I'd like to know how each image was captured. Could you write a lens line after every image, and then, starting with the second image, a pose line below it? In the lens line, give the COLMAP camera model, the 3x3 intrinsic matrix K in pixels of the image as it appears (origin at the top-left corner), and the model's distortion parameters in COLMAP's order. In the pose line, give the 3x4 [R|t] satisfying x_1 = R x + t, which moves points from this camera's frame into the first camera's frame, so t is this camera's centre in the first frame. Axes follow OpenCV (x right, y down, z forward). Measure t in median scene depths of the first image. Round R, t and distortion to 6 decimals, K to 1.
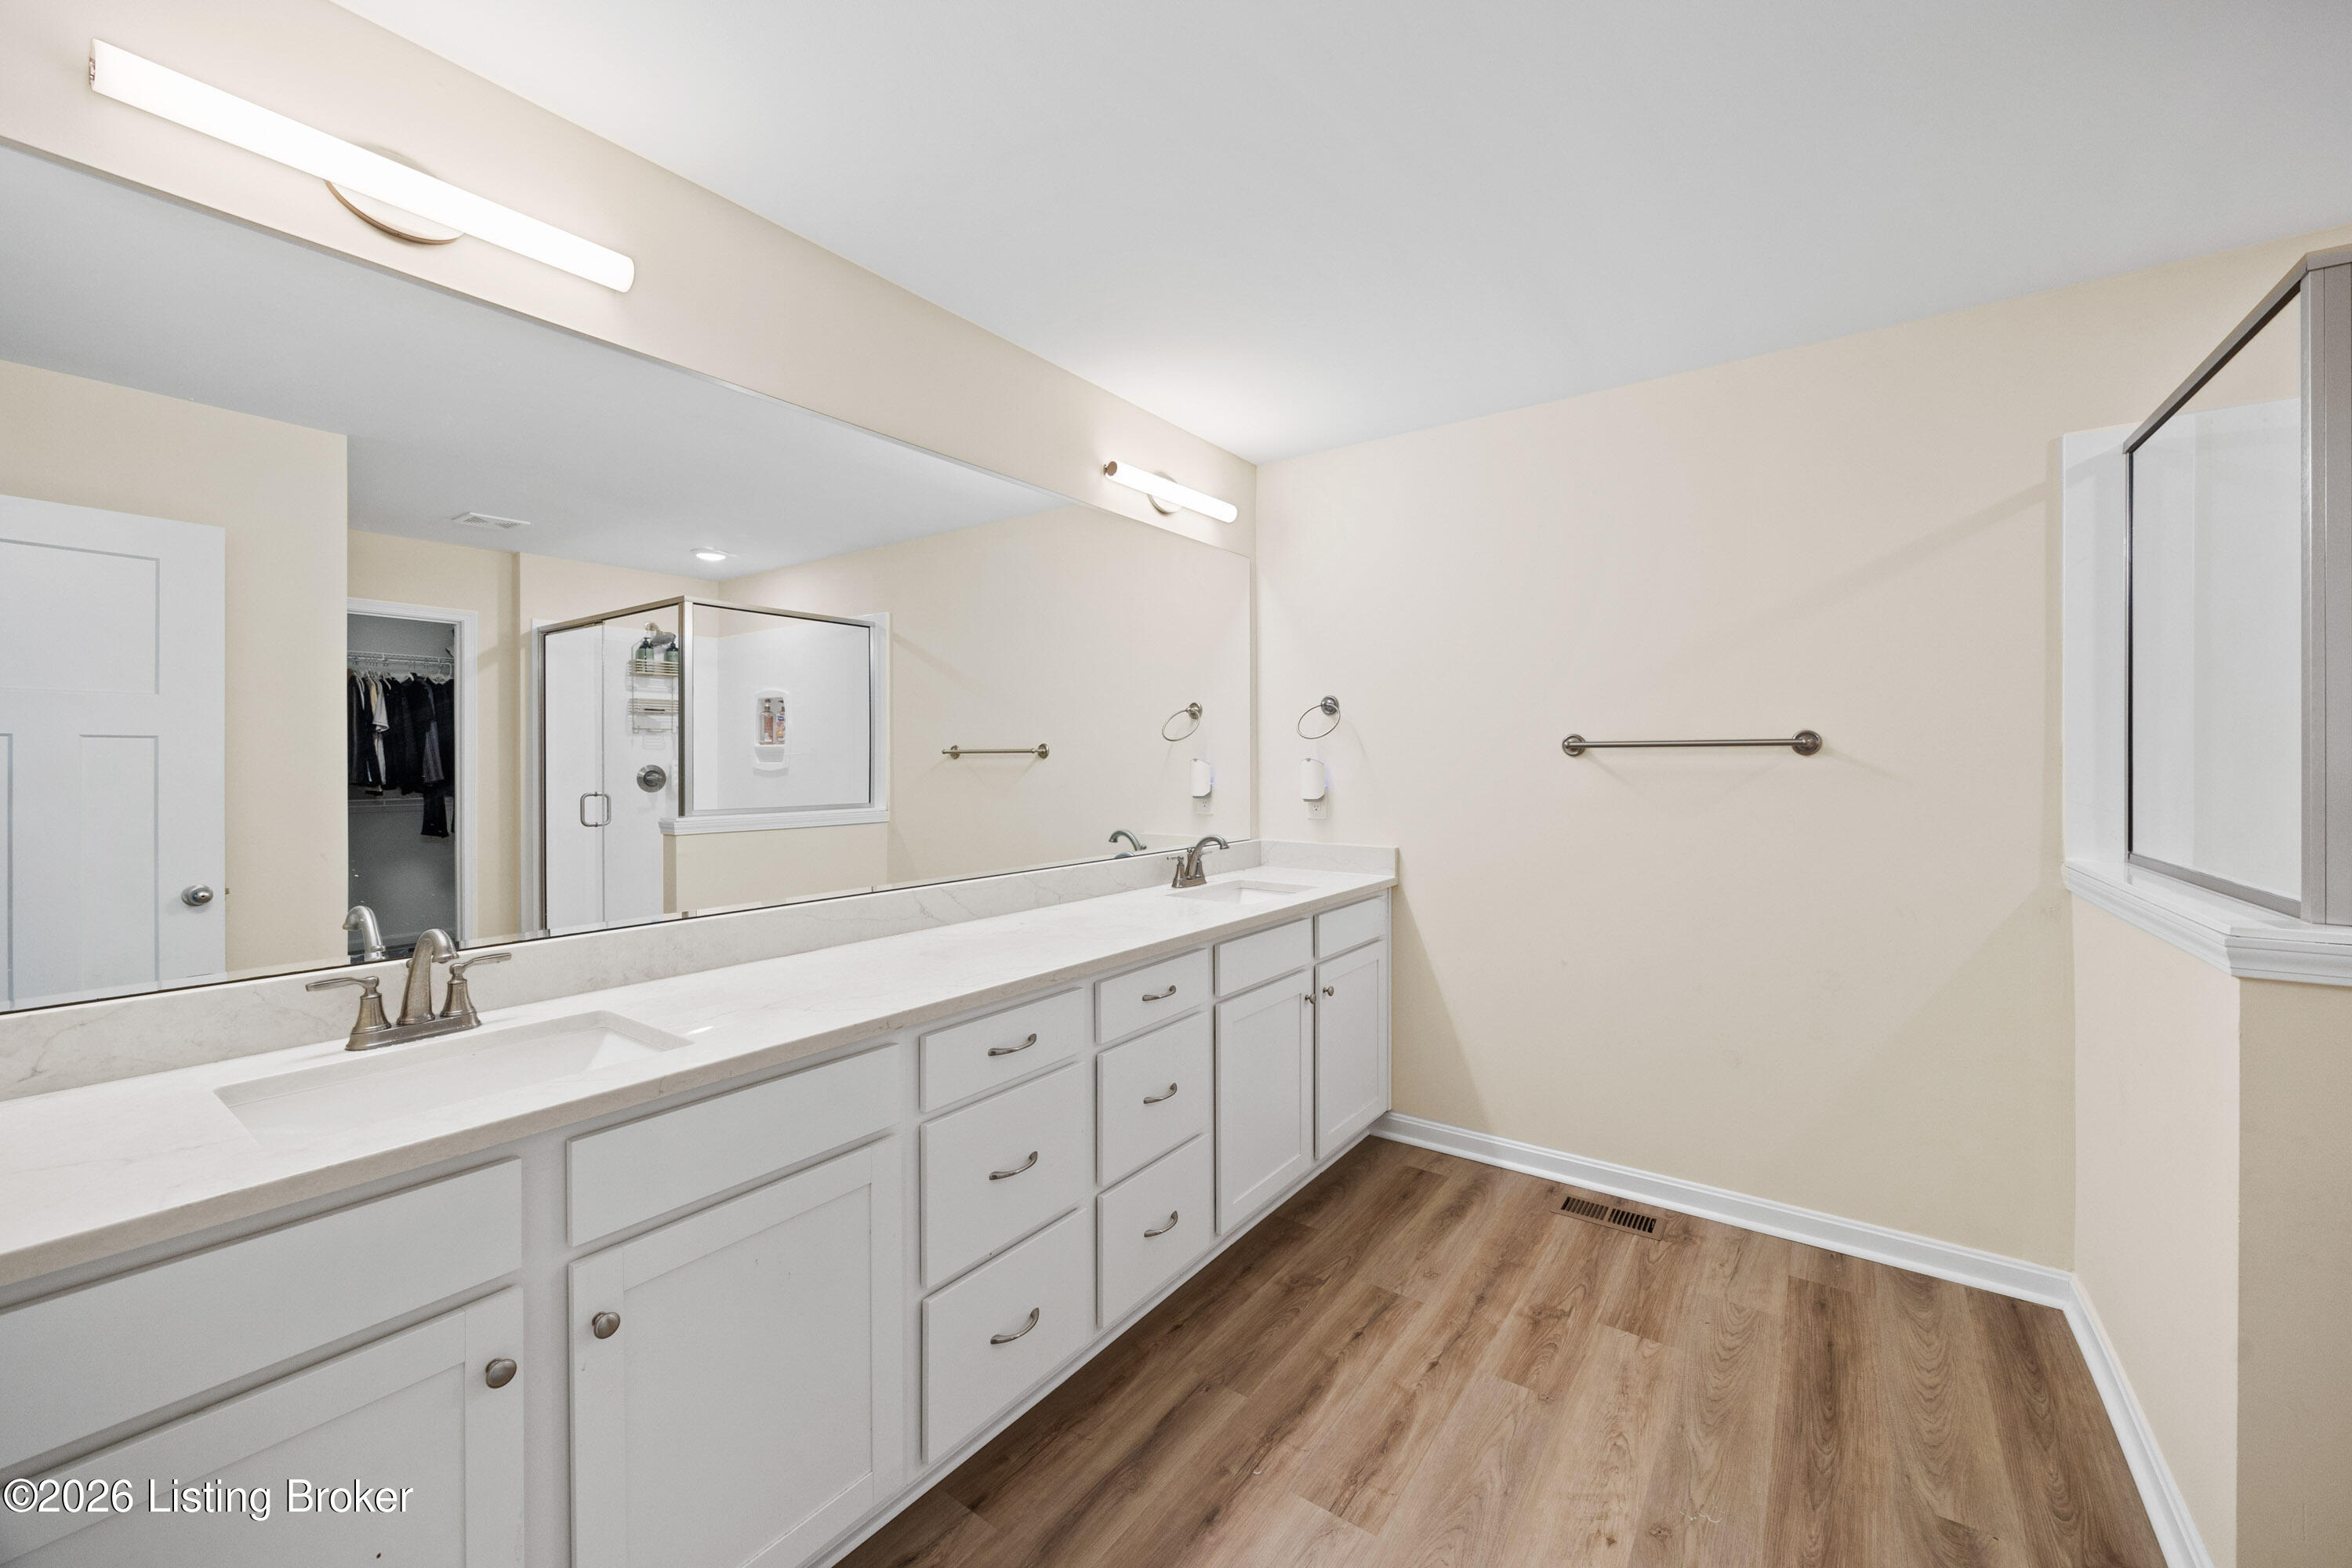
lens RADIAL K [[931.4, 0, 1161.5], [0, 931.4, 769.1], [0, 0, 1]] dist [-0.002258, -0.000319]
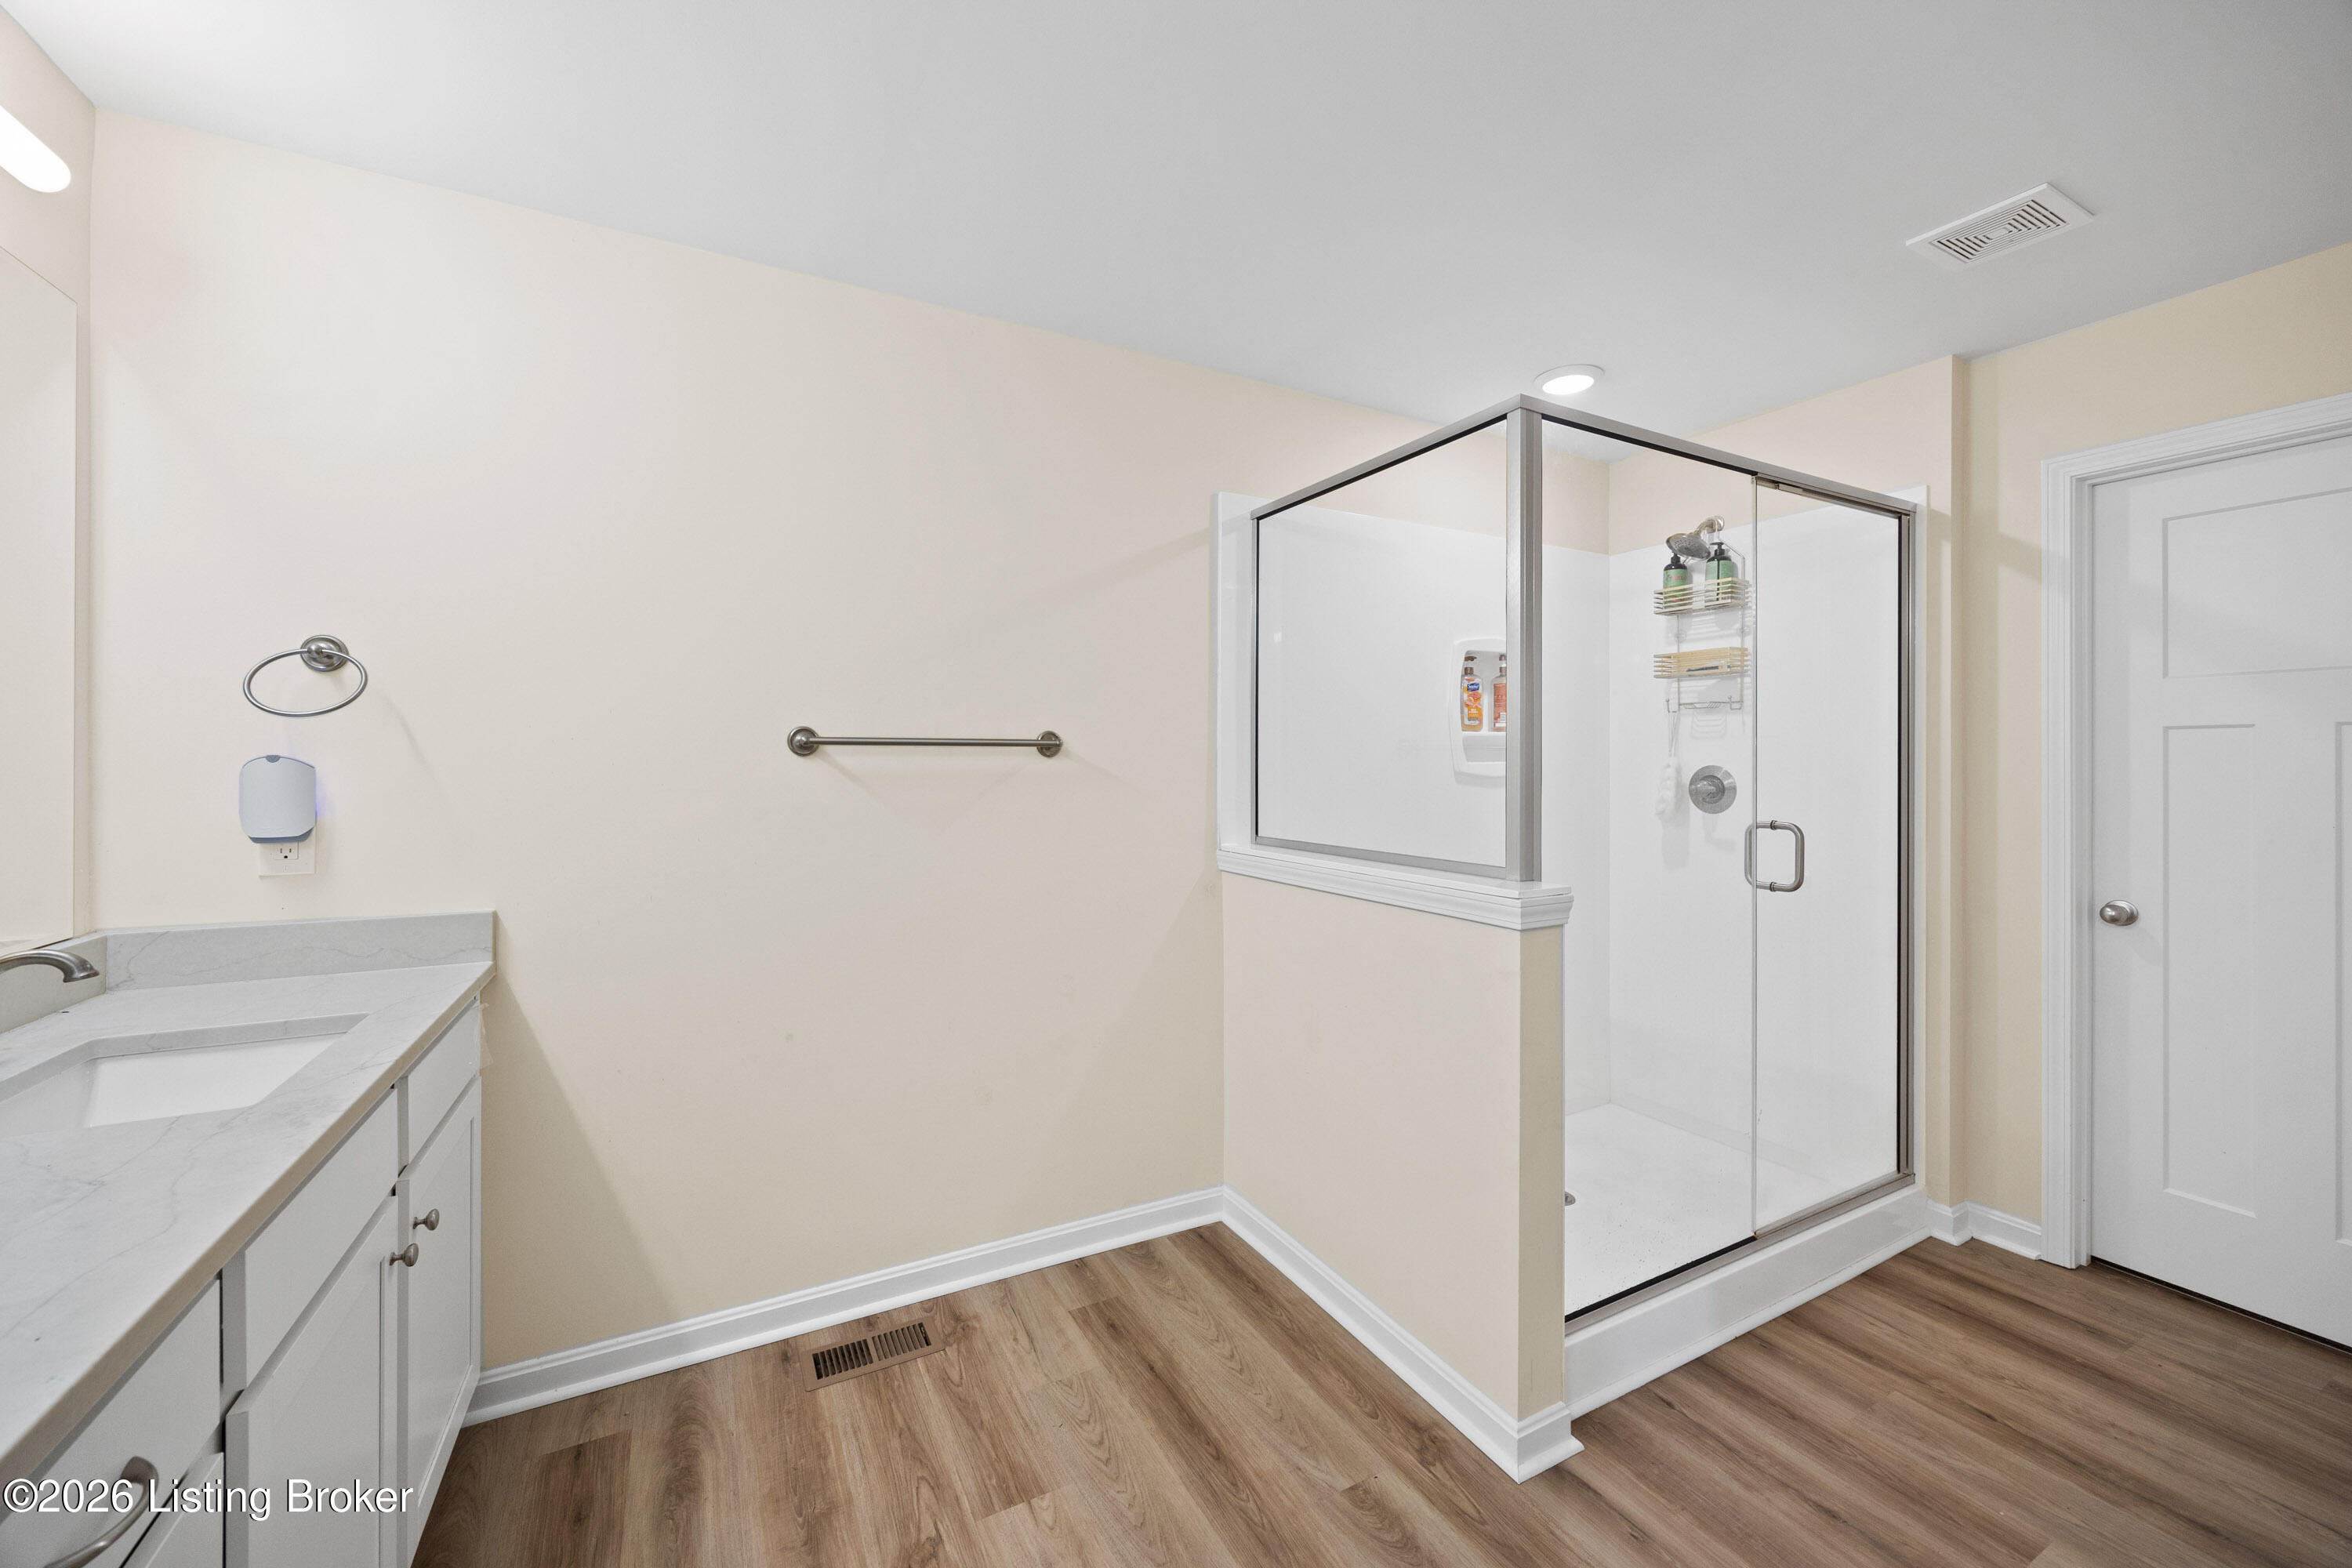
lens RADIAL K [[931.4, 0, 1281.3], [0, 931.4, 764.6], [0, 0, 1]] dist [-0.002258, -0.000319]
pose [[0.417731, 0.000014, 0.908571, -0.090499], [0.005520, 0.999982, -0.002553, -0.003586], [-0.908554, 0.006082, 0.417724, 0.416403]]
